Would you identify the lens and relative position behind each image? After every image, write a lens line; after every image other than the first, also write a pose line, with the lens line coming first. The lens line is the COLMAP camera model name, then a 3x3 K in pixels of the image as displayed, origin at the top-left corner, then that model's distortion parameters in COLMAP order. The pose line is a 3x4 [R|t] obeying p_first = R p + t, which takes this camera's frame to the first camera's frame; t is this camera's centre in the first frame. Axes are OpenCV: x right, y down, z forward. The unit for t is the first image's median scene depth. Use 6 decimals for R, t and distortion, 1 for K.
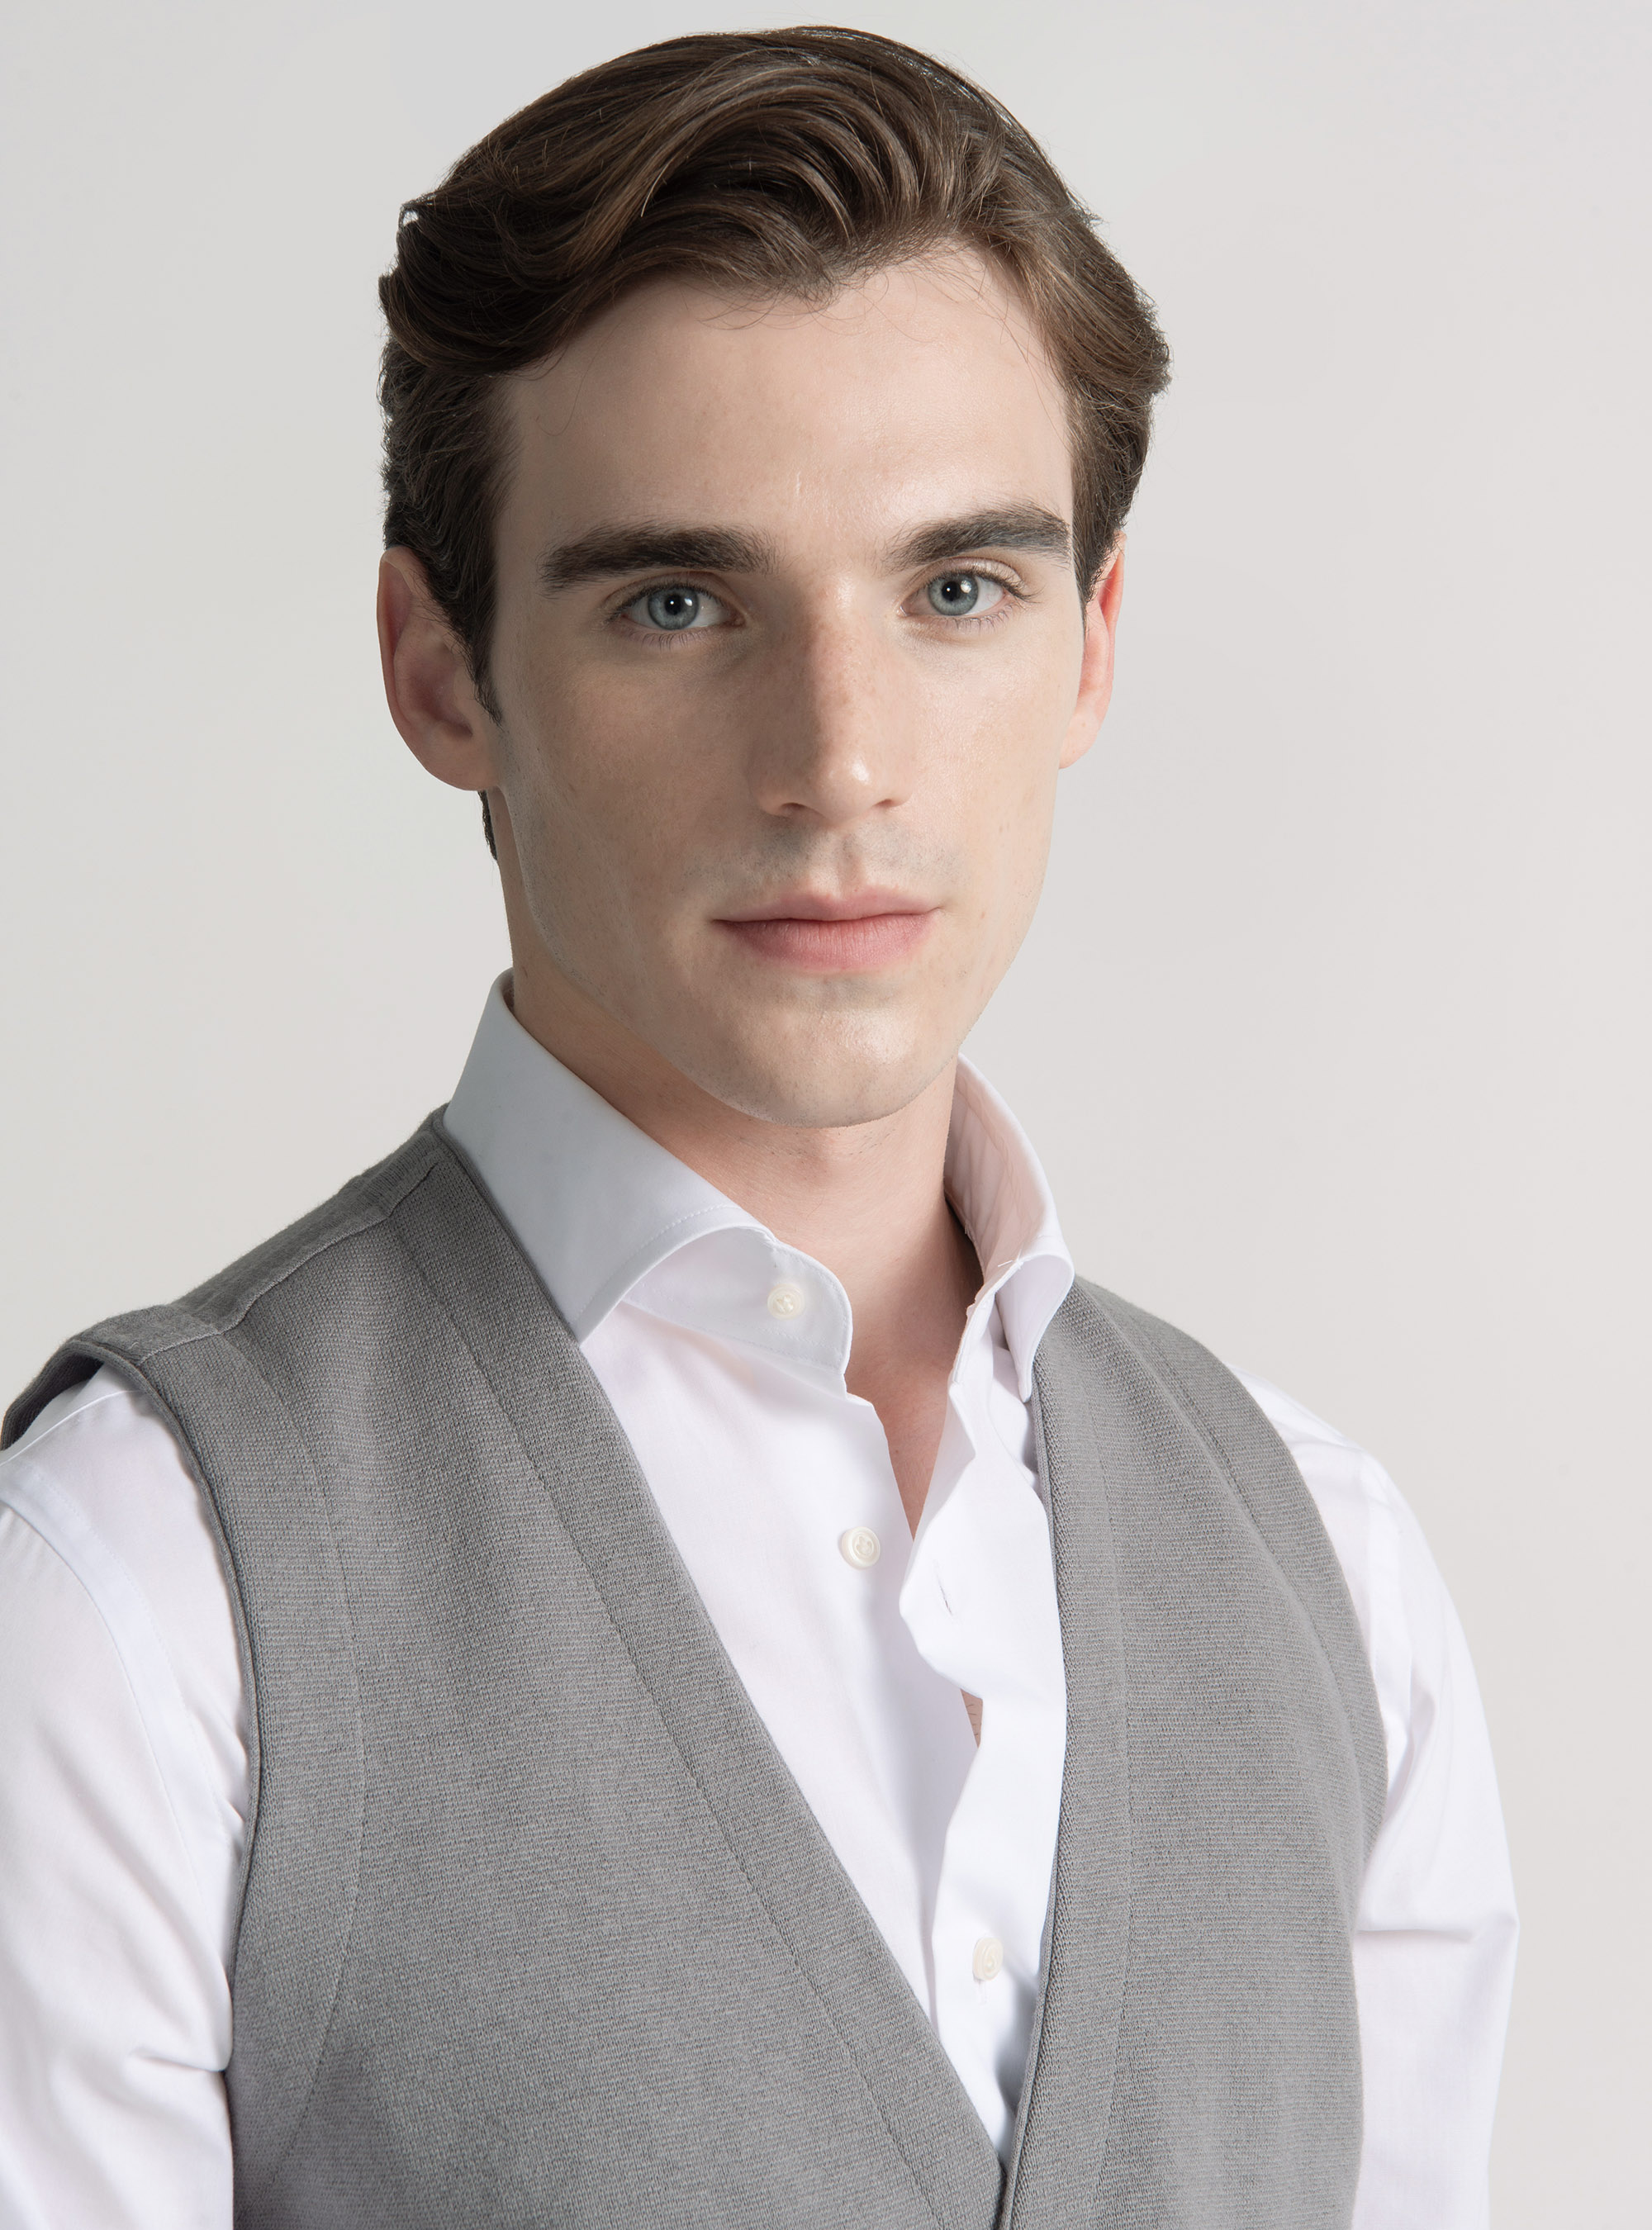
lens RADIAL K [[5198.2, 0, 826.0], [0, 5198.2, 1115.0], [0, 0, 1]] dist [0.673776, -8.468698]
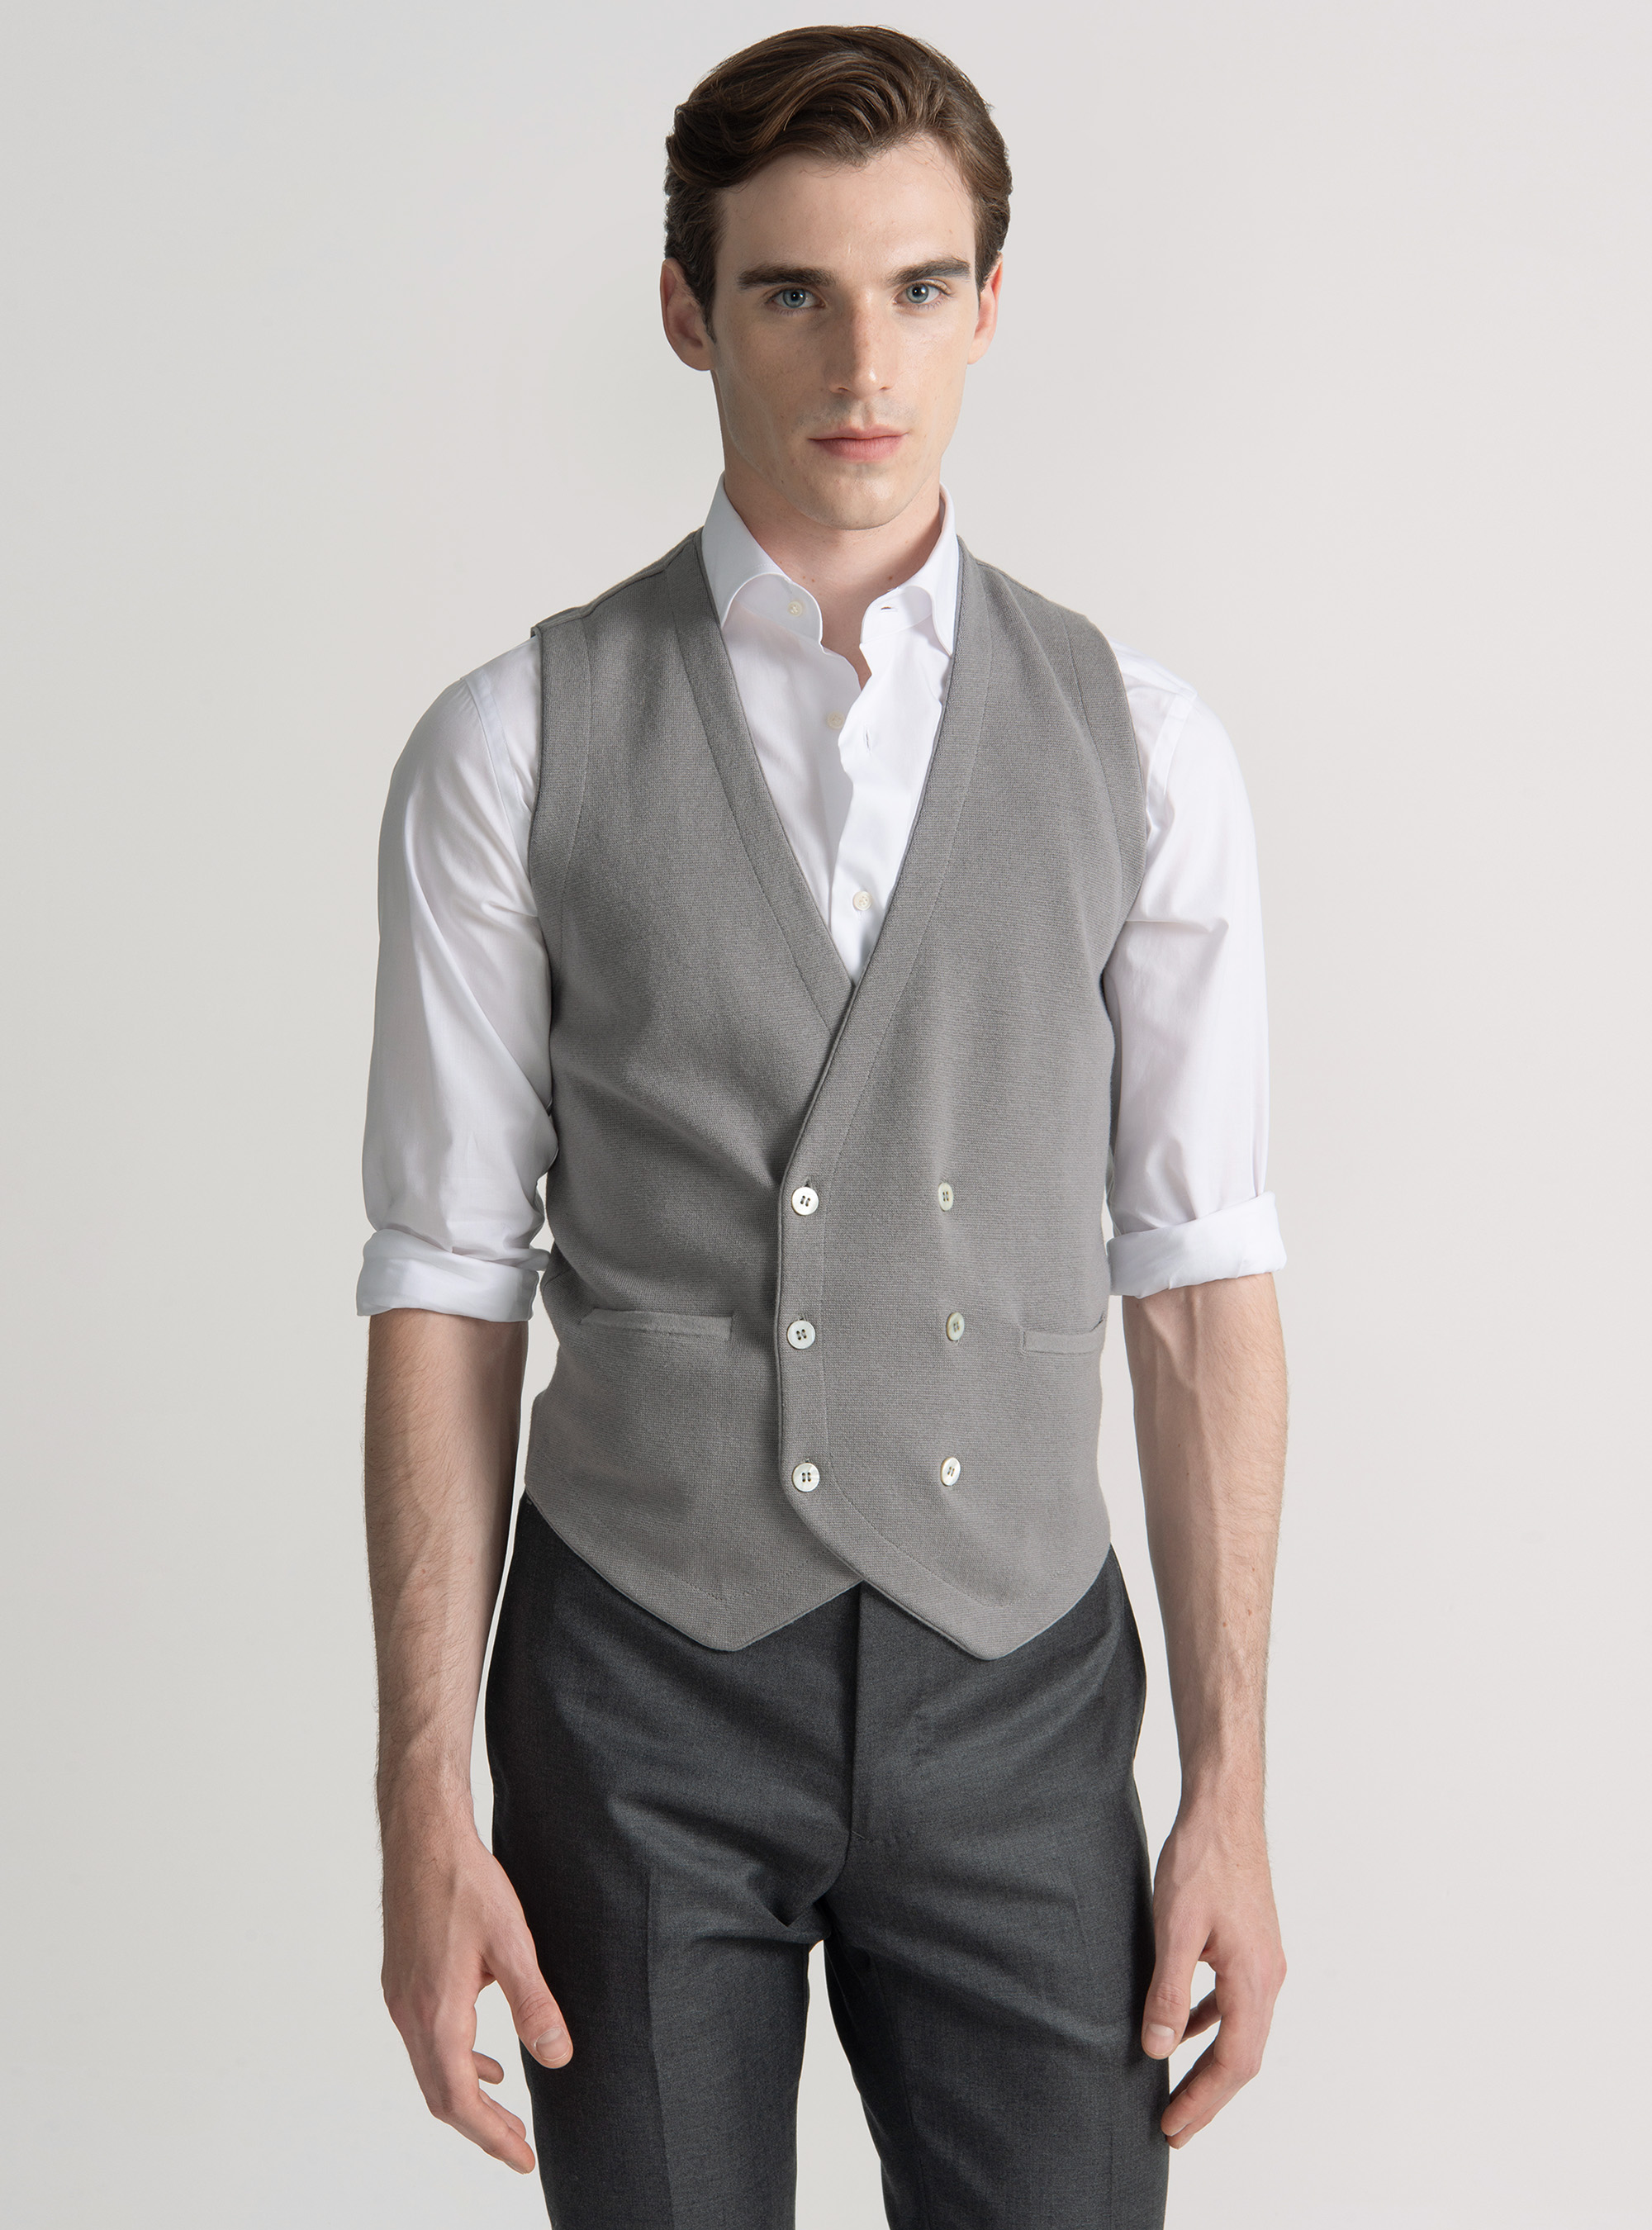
lens RADIAL K [[6971.9, 0, 826.0], [0, 6971.9, 1115.0], [0, 0, 1]] dist [0.333524, 0.895752]
pose [[0.999373, 0.025497, -0.024584, 0.068651], [-0.022644, 0.993669, 0.110039, -0.079301], [0.027234, -0.109413, 0.993623, -2.063602]]
